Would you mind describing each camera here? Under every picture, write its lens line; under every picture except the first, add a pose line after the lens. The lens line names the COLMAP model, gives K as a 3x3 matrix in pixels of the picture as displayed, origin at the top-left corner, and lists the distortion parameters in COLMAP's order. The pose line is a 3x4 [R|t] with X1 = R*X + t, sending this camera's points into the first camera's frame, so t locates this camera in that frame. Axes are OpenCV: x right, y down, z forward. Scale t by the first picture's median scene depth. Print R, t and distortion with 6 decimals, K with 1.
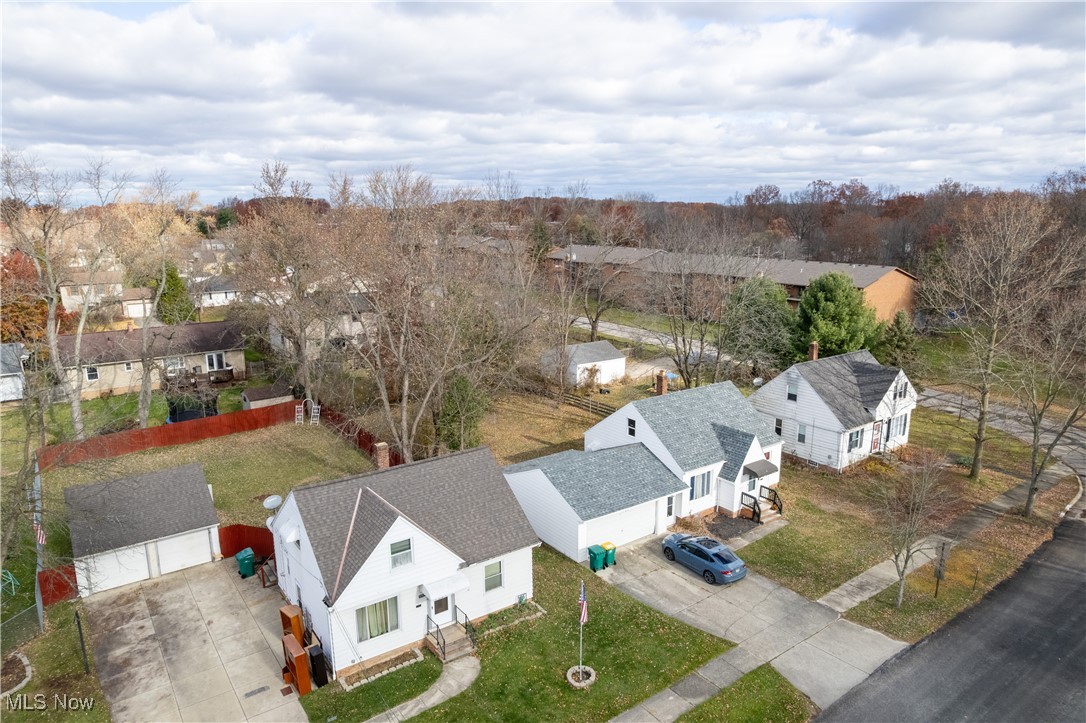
lens RADIAL K [[699.4, 0, 543.0], [0, 699.4, 361.5], [0, 0, 1]] dist [-0.095644, 0.099797]
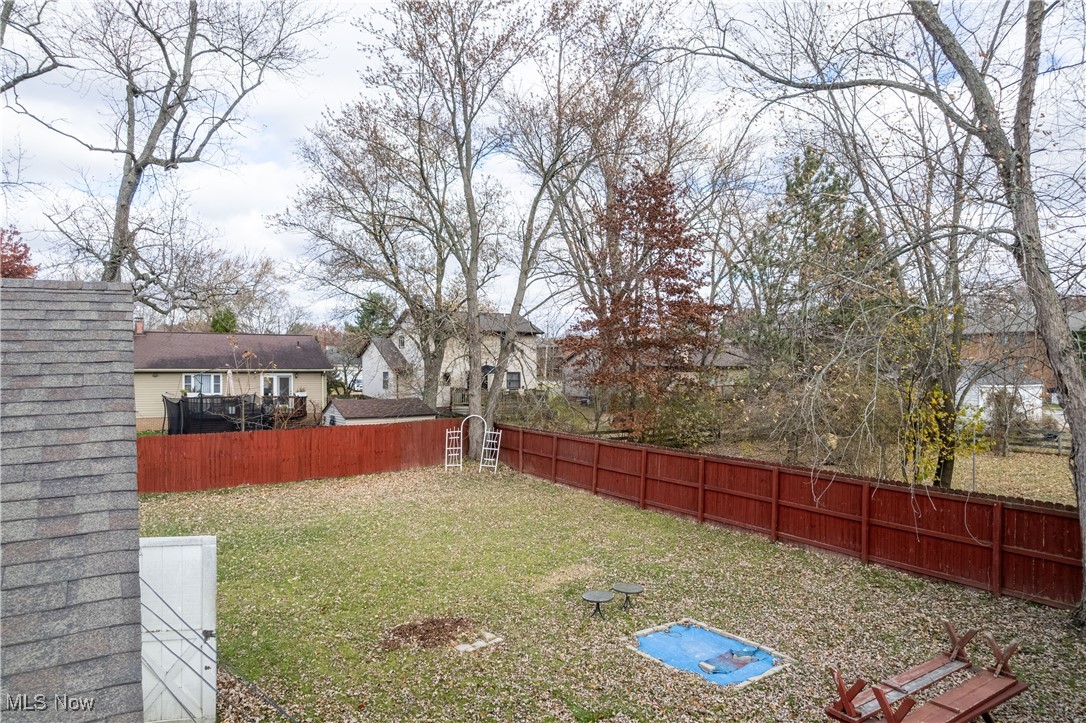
lens RADIAL K [[699.4, 0, 543.0], [0, 699.4, 361.5], [0, 0, 1]] dist [-0.095644, 0.099797]
pose [[0.996953, 0.002744, -0.077955, -0.513364], [-0.019893, 0.975279, -0.220079, 0.233344], [0.075424, 0.220960, 0.972362, 1.100181]]
